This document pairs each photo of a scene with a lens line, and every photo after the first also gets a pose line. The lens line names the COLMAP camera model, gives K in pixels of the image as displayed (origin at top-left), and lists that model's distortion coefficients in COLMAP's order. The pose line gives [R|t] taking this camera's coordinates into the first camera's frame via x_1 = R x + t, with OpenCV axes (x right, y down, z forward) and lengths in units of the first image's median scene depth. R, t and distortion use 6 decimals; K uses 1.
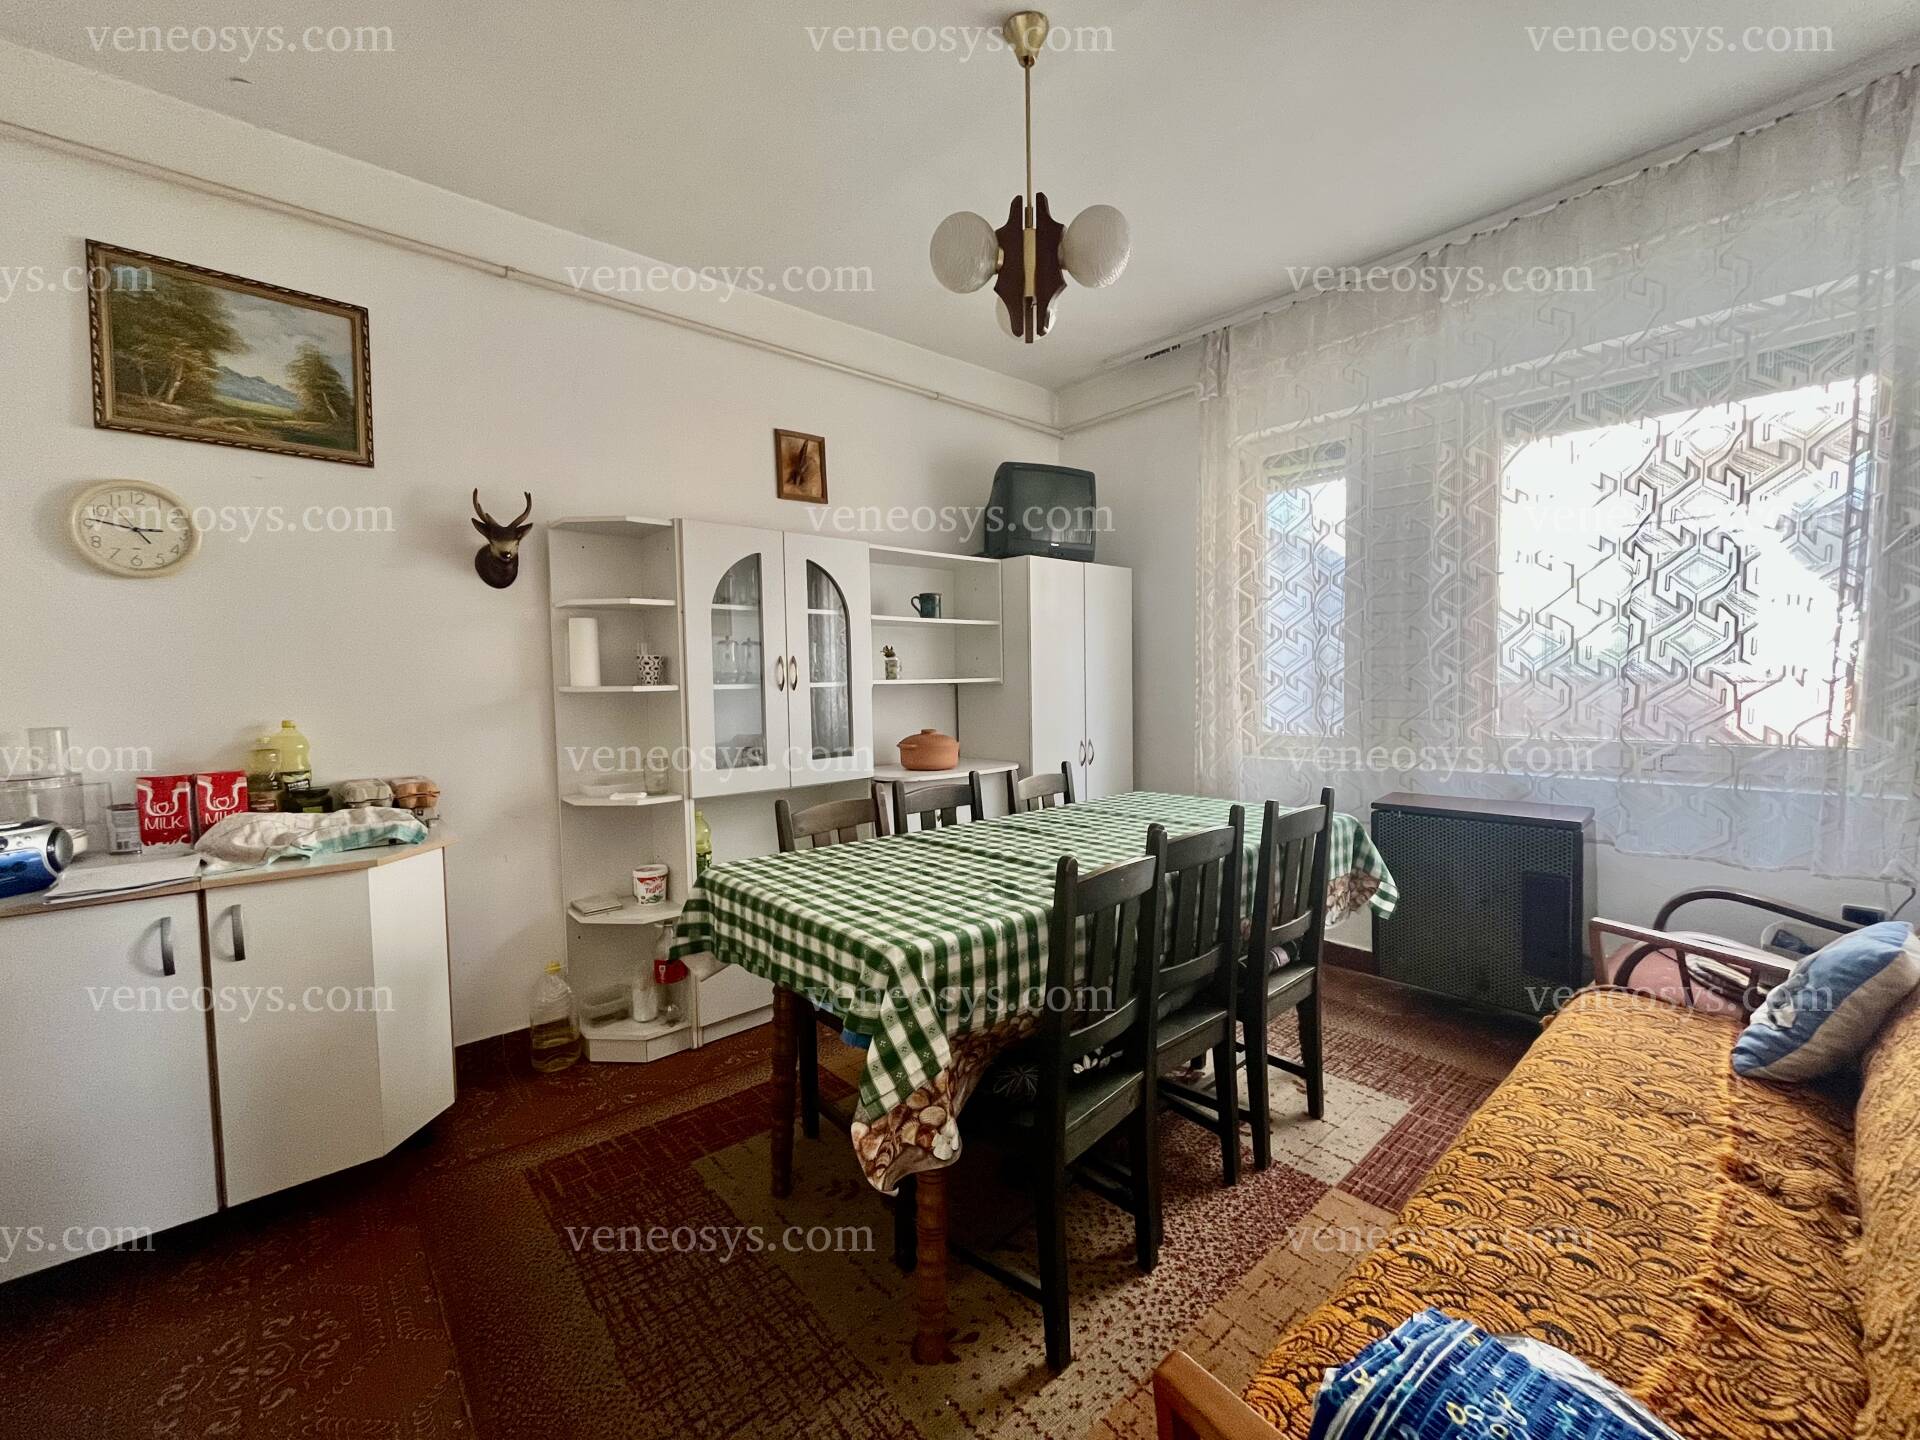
lens RADIAL K [[776.1, 0, 956.3], [0, 776.1, 721.7], [0, 0, 1]] dist [-0.004166, -0.000278]
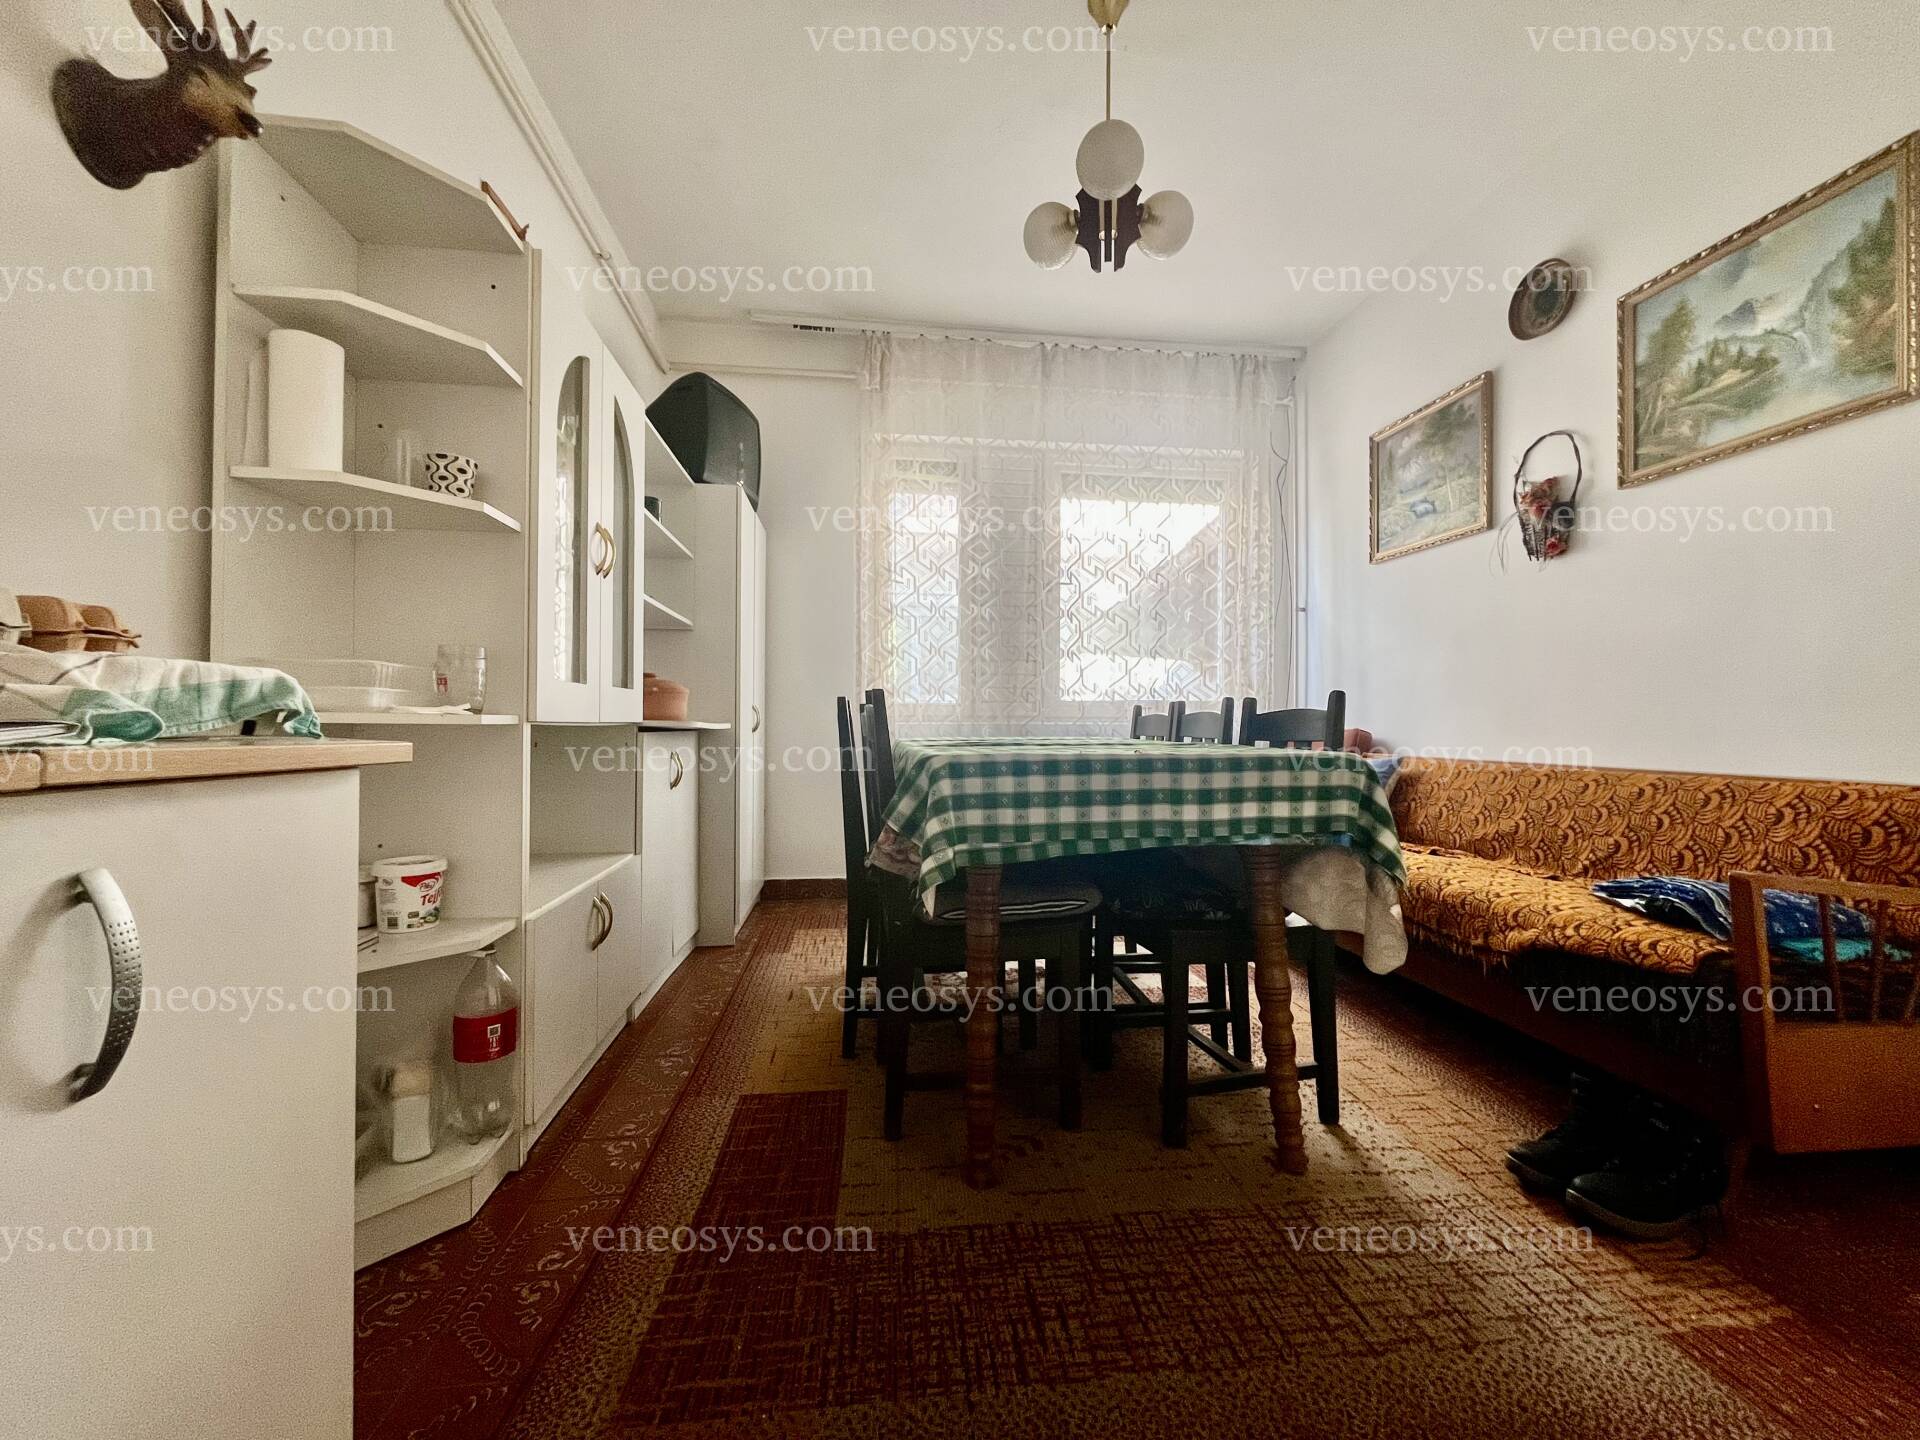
lens RADIAL K [[776.1, 0, 956.3], [0, 776.1, 721.7], [0, 0, 1]] dist [-0.004166, -0.000278]
pose [[0.564084, 0.022563, 0.825409, -0.643839], [0.031001, 0.998343, -0.048476, 0.137045], [-0.825136, 0.052933, 0.562450, 0.412742]]
